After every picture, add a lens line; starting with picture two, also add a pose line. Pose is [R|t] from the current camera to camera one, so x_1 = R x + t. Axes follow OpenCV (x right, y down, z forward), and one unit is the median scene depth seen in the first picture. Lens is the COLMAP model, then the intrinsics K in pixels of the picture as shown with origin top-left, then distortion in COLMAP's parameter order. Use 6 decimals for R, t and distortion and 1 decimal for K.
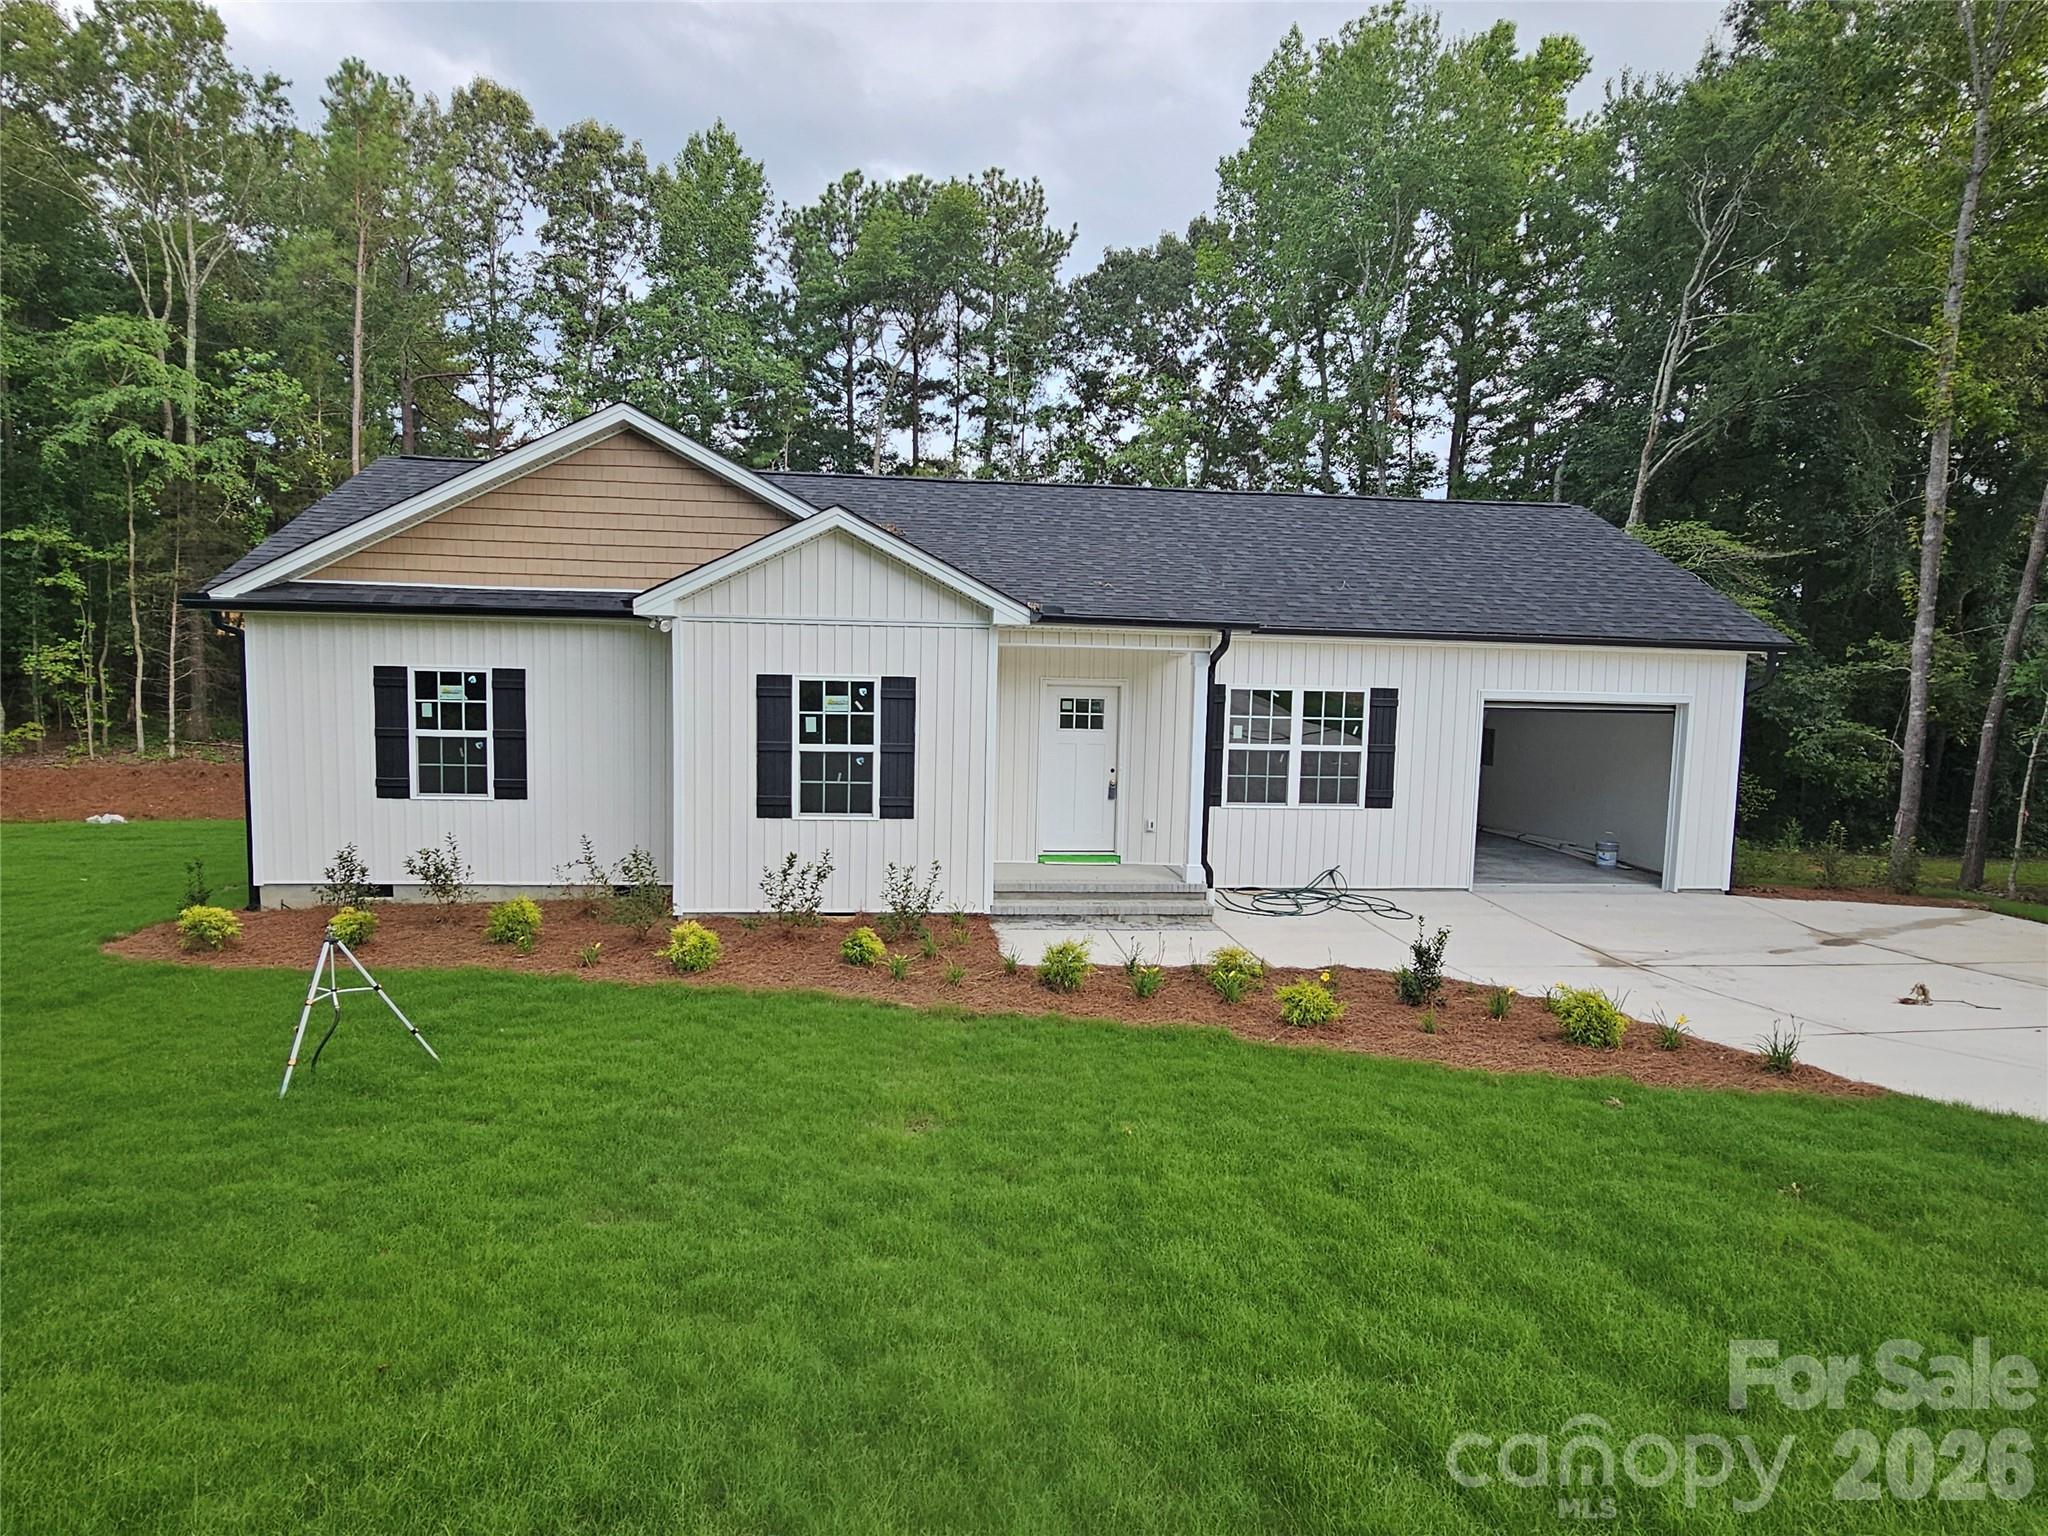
lens RADIAL K [[836.5, 0, 986.3], [0, 836.5, 759.4], [0, 0, 1]] dist [-0.002431, -0.000226]
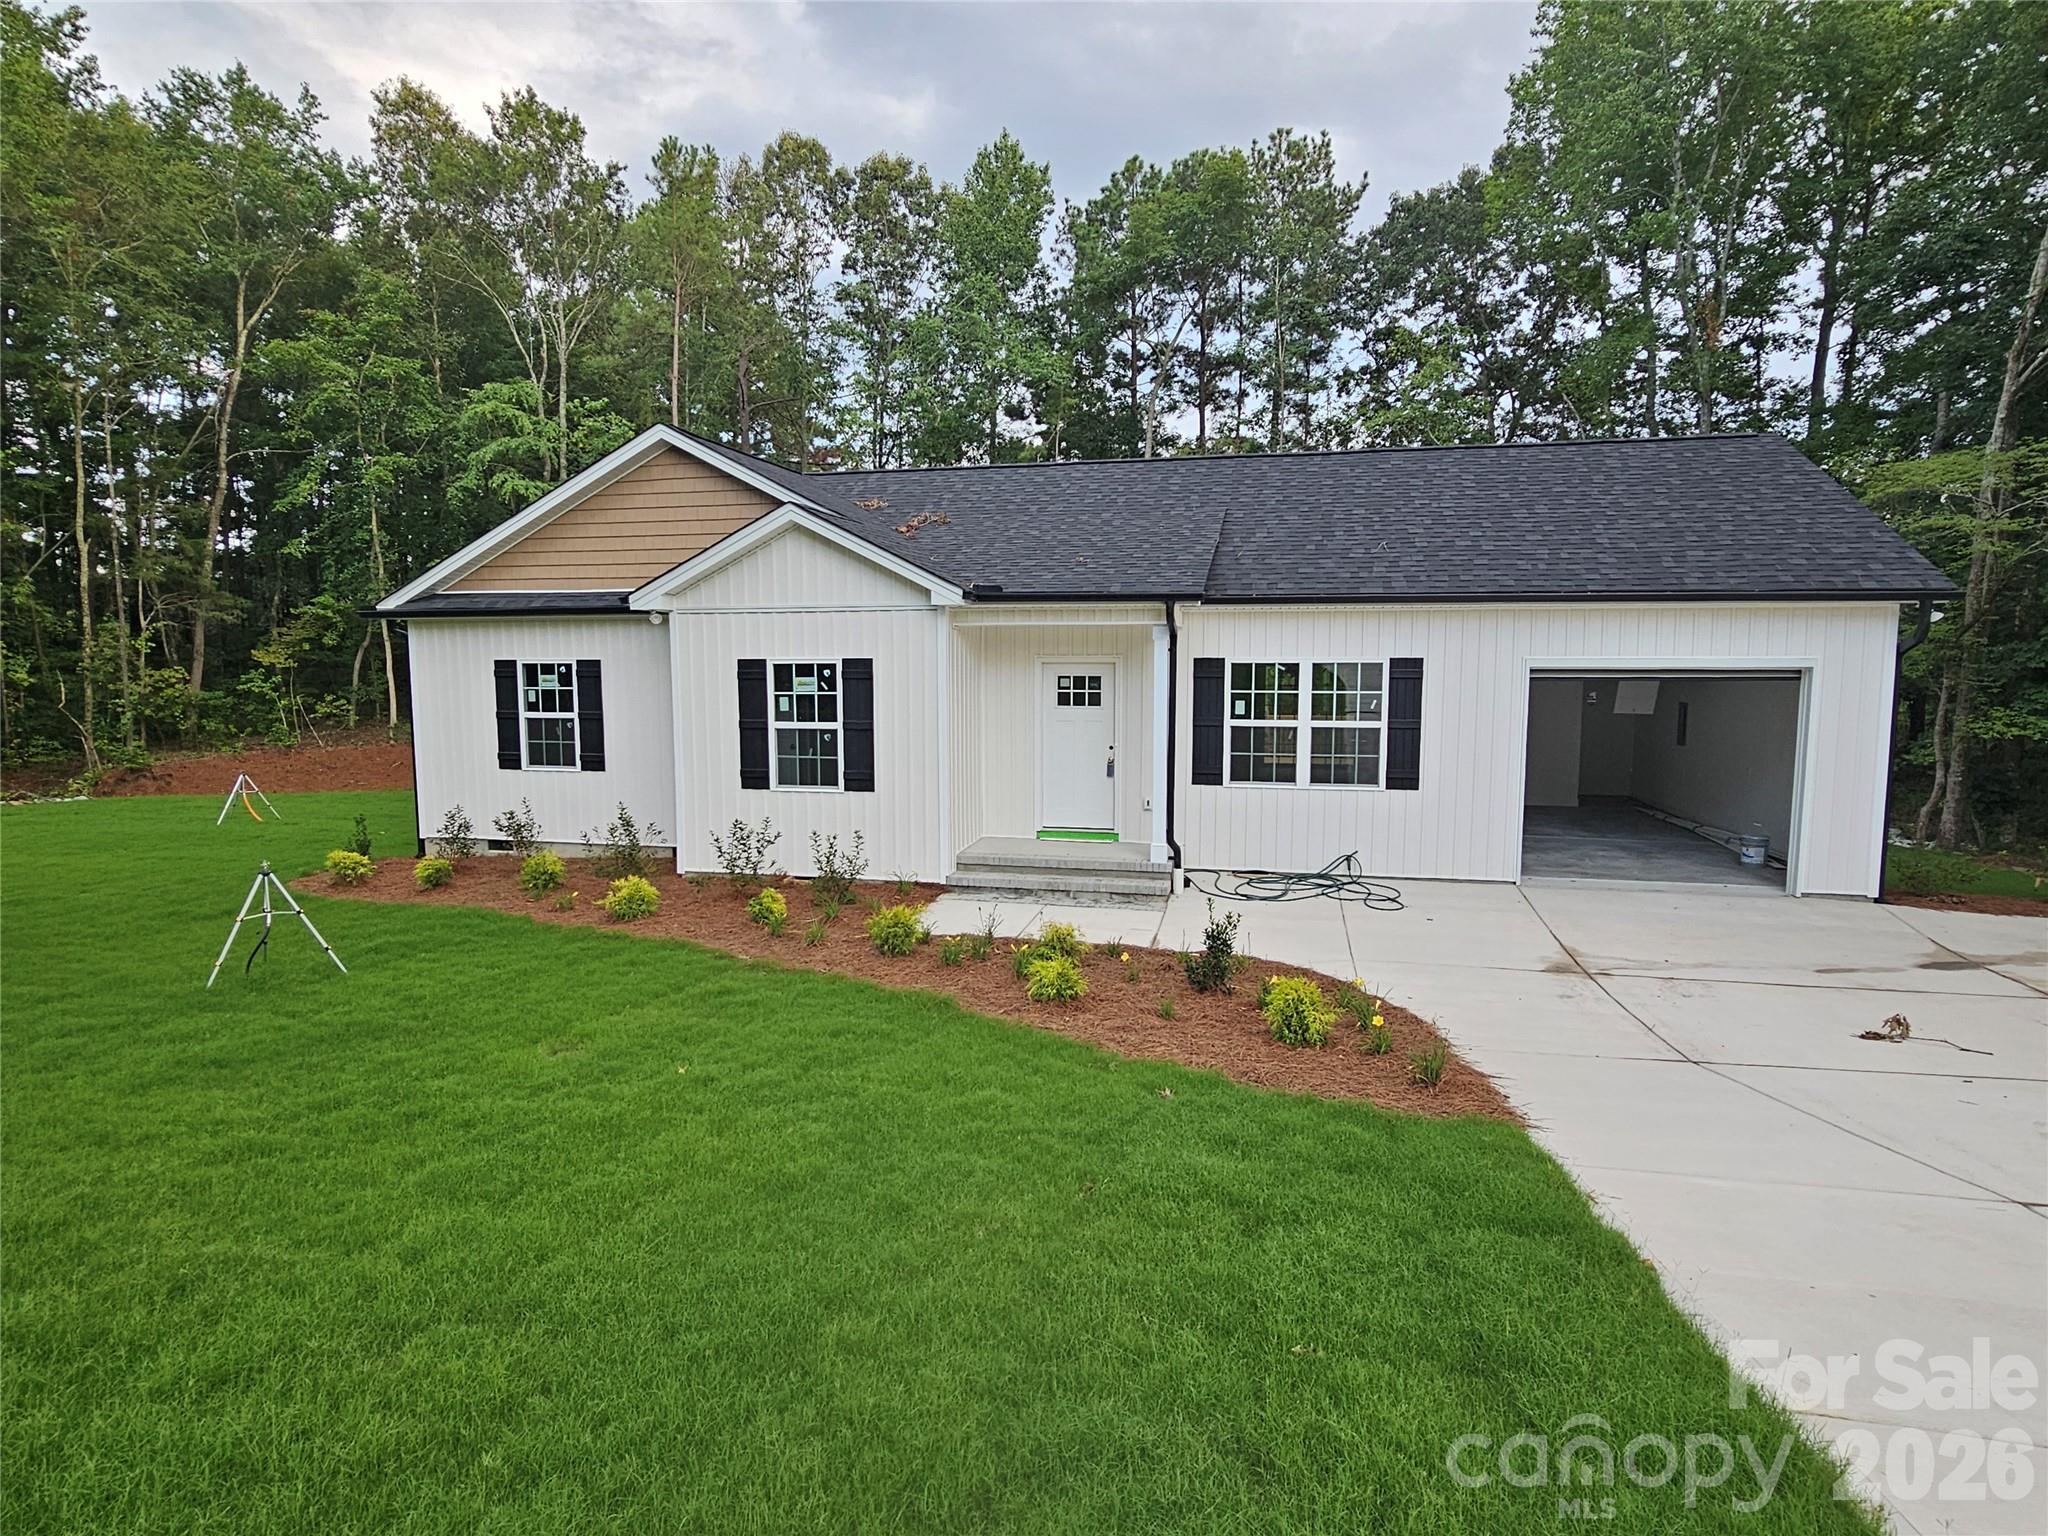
lens RADIAL K [[836.5, 0, 1072.1], [0, 836.5, 747.9], [0, 0, 1]] dist [-0.002431, -0.000226]
pose [[0.969153, 0.001882, -0.246451, 0.346320], [-0.000141, 0.999975, 0.007081, 0.006459], [0.246458, -0.006828, 0.969129, 0.026591]]
